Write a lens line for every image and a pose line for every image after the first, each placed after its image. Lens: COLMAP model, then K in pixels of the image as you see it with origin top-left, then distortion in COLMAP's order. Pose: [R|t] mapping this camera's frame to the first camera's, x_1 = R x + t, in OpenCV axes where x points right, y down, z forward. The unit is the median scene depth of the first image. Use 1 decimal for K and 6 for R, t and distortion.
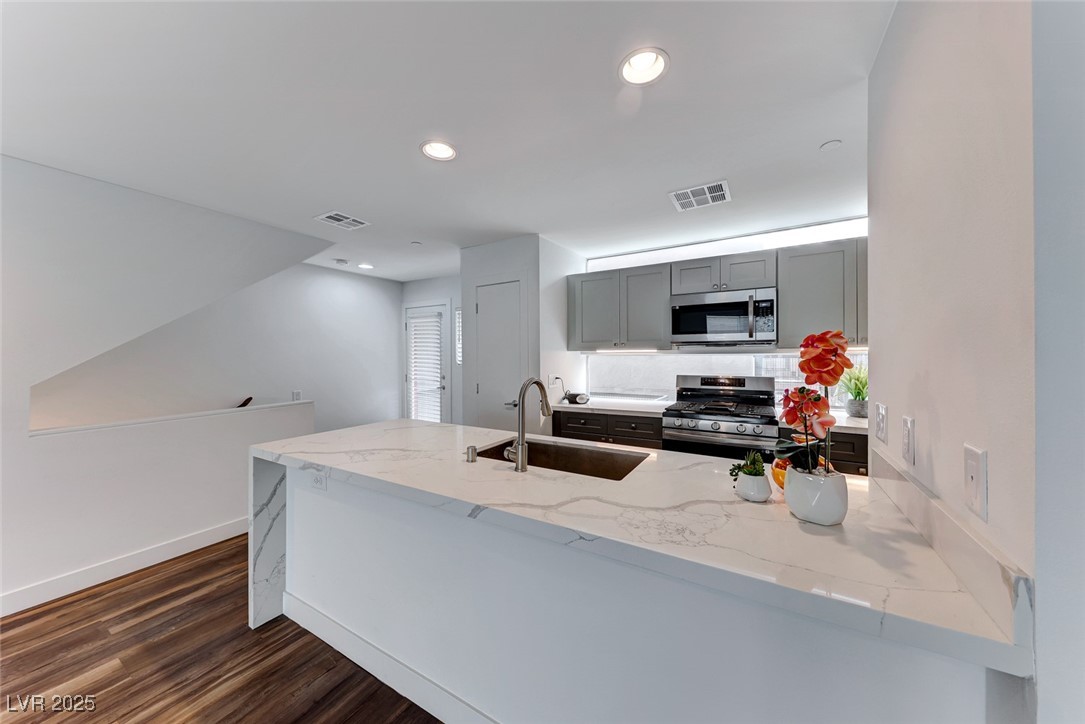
lens RADIAL K [[365.5, 0, 536.9], [0, 365.5, 354.5], [0, 0, 1]] dist [0.000820, -0.000016]
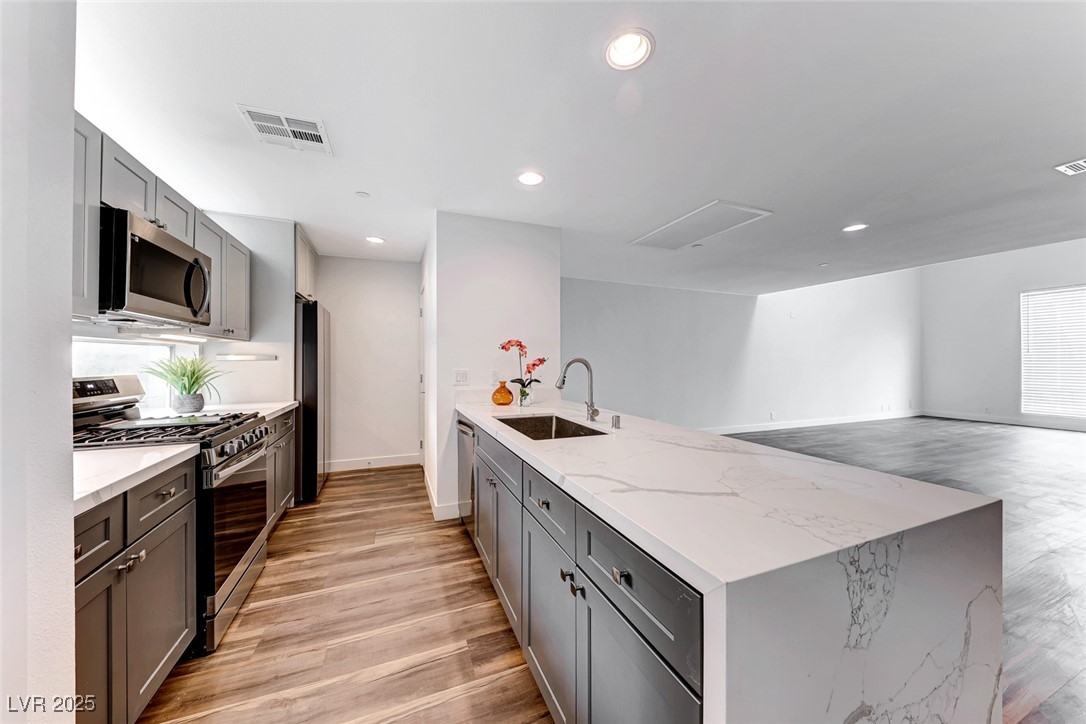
lens RADIAL K [[376.2, 0, 540.9], [0, 376.2, 357.6], [0, 0, 1]] dist [0.000511, -0.000071]
pose [[-0.791897, 0.010510, 0.610564, -0.340942], [0.003129, 0.999909, -0.013154, 0.038113], [-0.610646, -0.008507, -0.791858, 1.010511]]
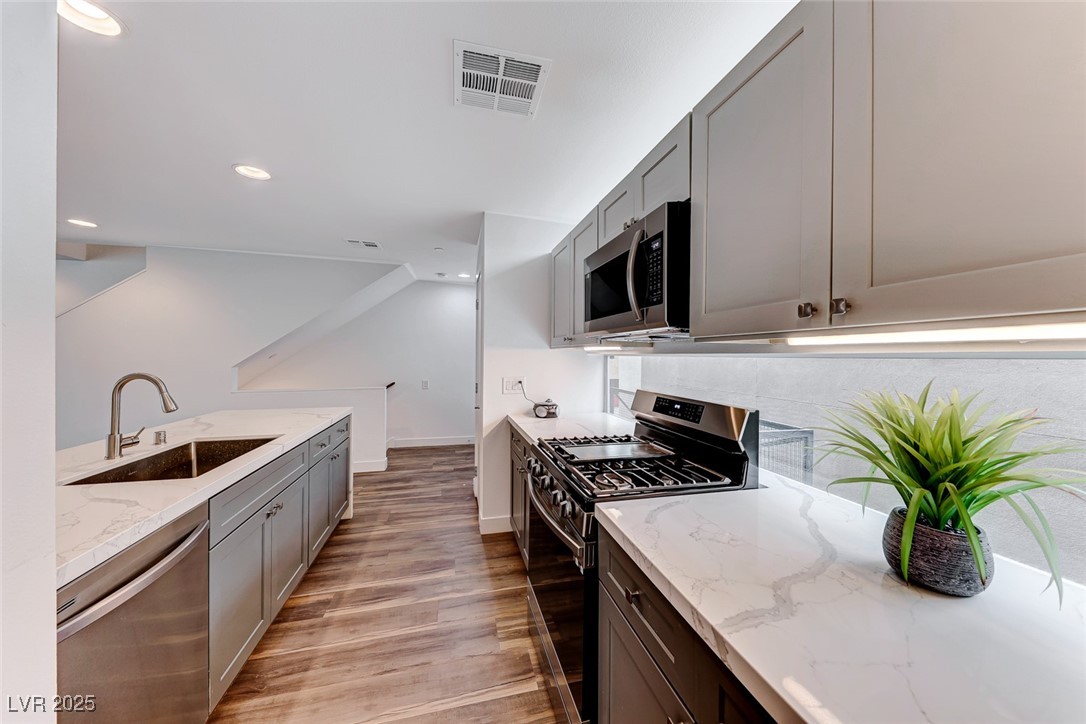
lens RADIAL K [[365.9, 0, 537.4], [0, 365.9, 354.5], [0, 0, 1]] dist [0.000820, -0.000016]
pose [[0.698154, 0.011094, -0.715862, 0.714717], [-0.008266, 0.999938, 0.007435, -0.003046], [0.715900, 0.000727, 0.698202, 0.494150]]
